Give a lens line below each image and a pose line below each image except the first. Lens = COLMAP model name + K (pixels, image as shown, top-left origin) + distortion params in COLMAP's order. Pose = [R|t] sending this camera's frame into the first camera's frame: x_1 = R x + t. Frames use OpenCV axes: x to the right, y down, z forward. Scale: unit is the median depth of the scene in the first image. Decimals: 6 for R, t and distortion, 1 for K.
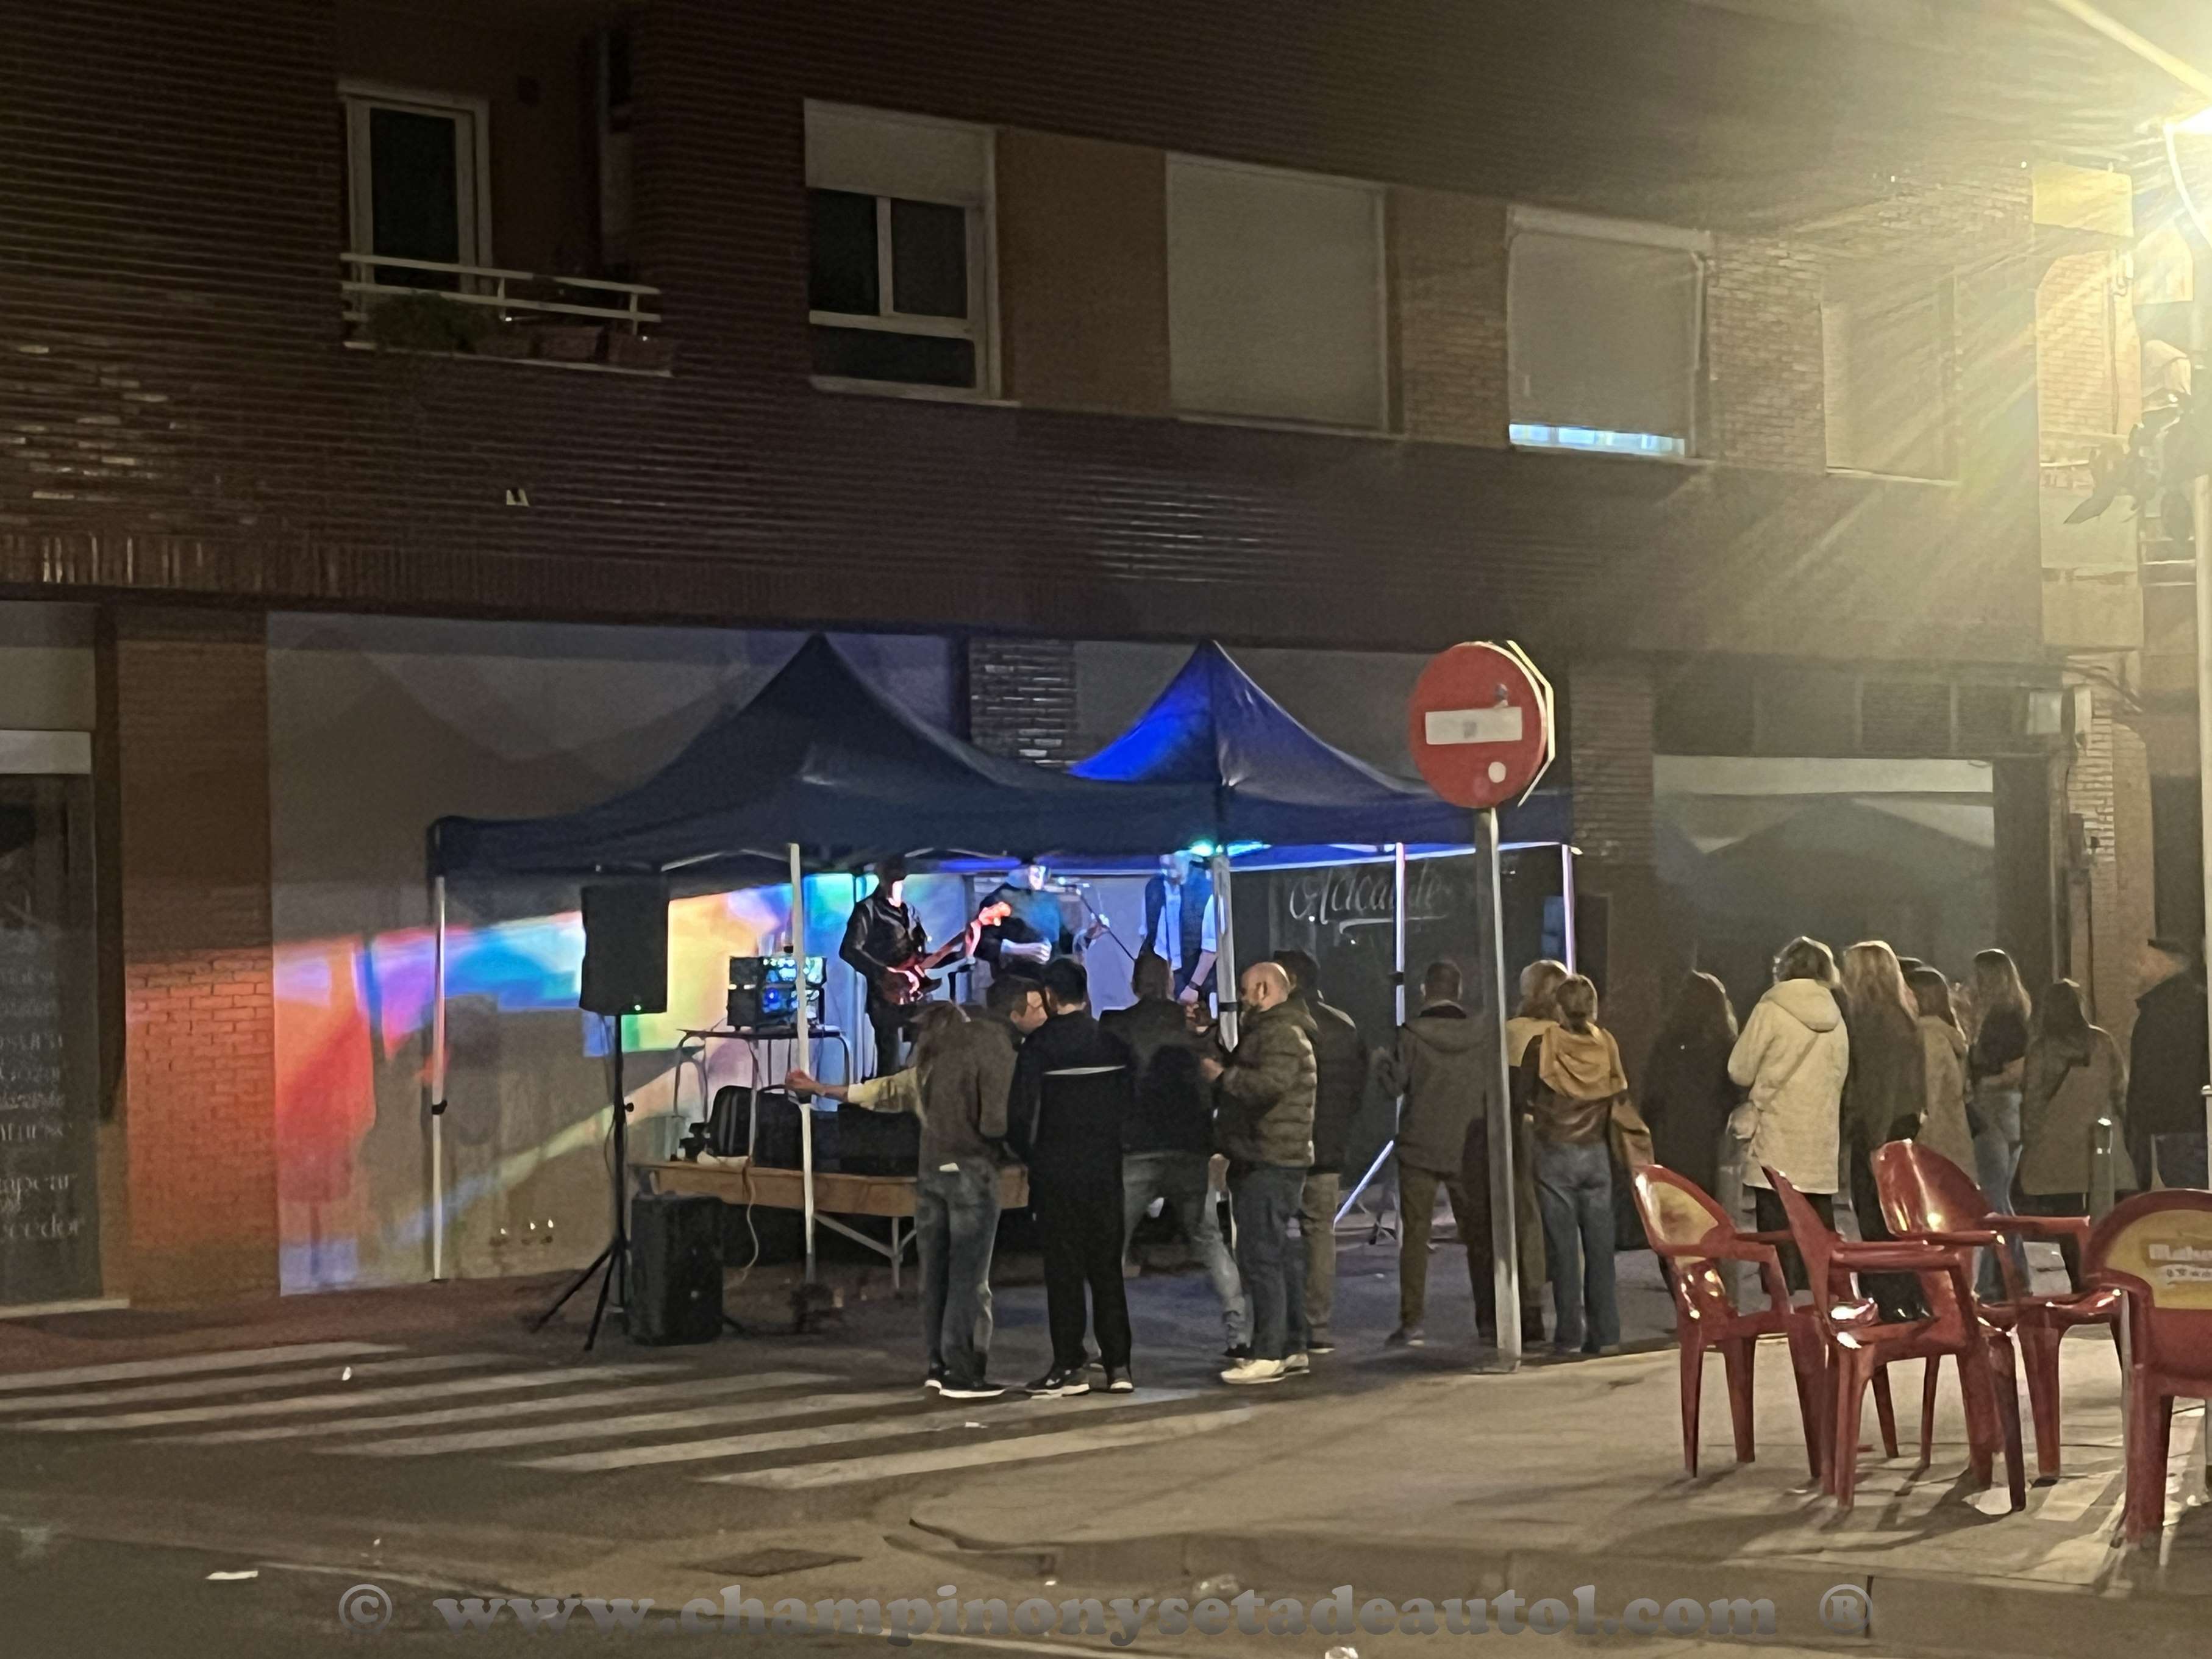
lens RADIAL K [[4496.7, 0, 1058.0], [0, 4496.7, 825.4], [0, 0, 1]] dist [0.576547, 0.000000]
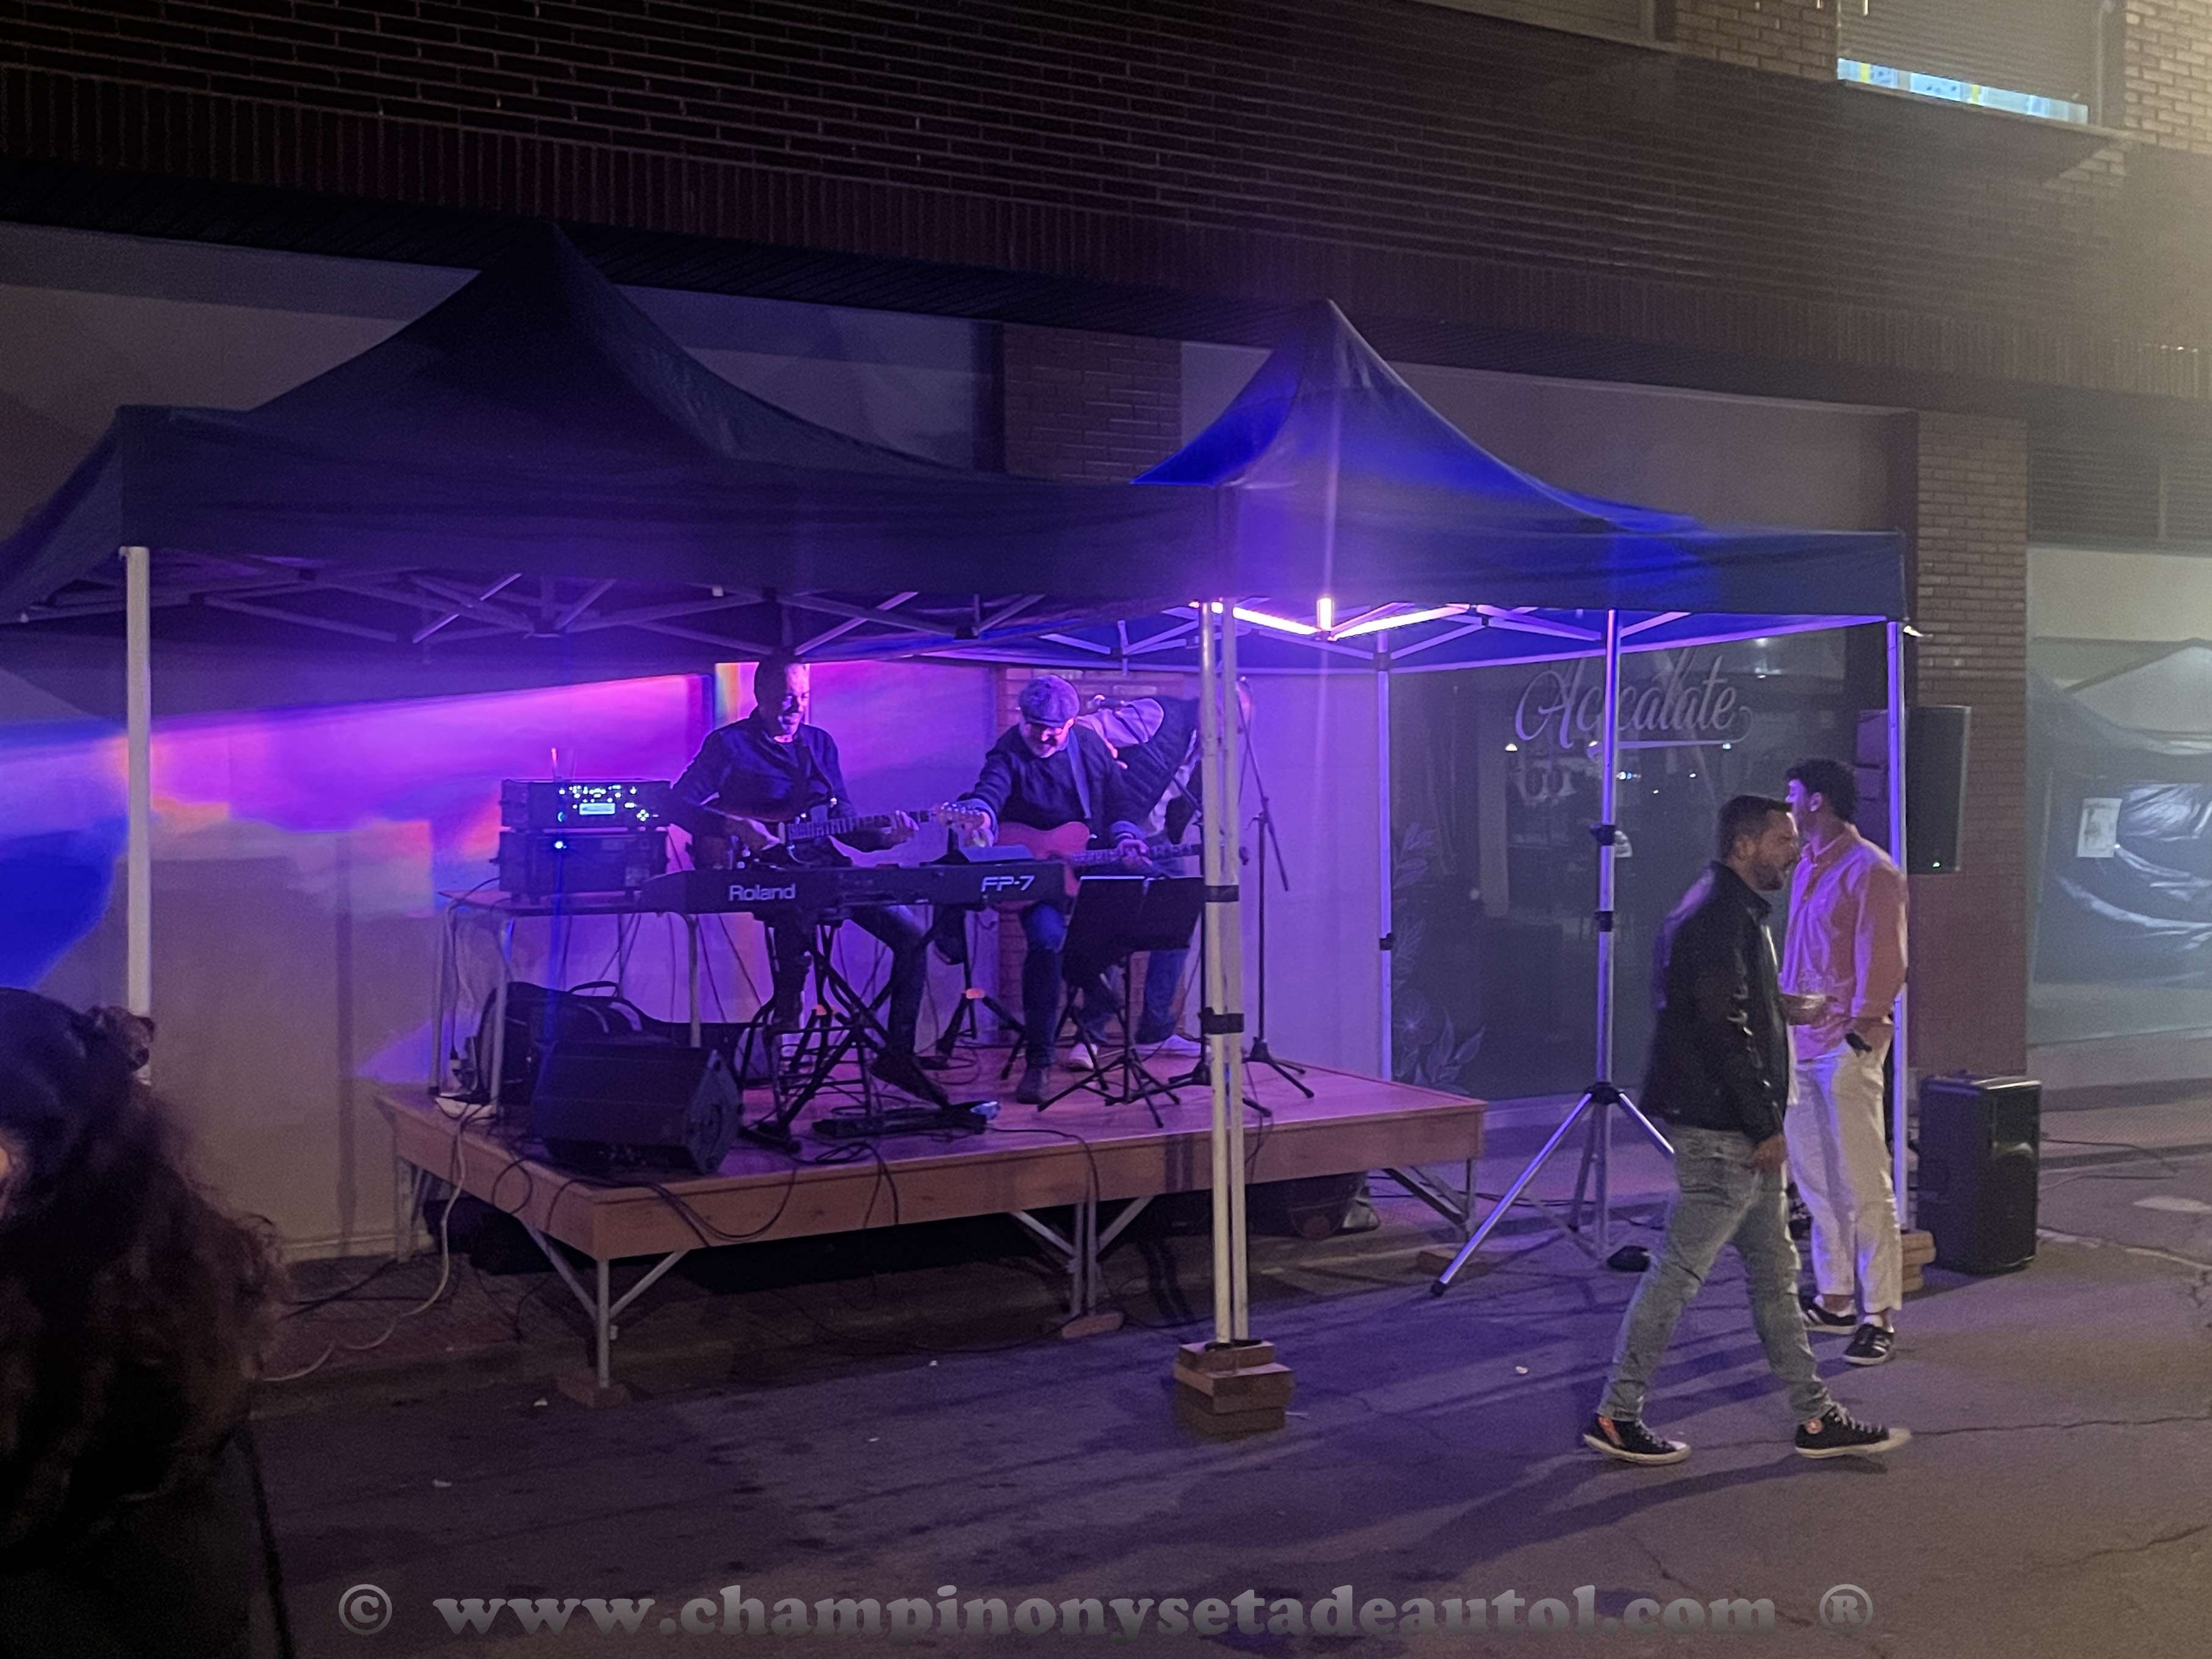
lens RADIAL K [[2440.6, 0, 1104.9], [0, 2440.6, 820.5], [0, 0, 1]] dist [0.059729, 0.000000]
pose [[0.977266, 0.023904, -0.210663, 0.074351], [-0.012725, 0.998446, 0.054262, 0.013543], [0.211633, -0.050347, 0.976052, 0.614993]]
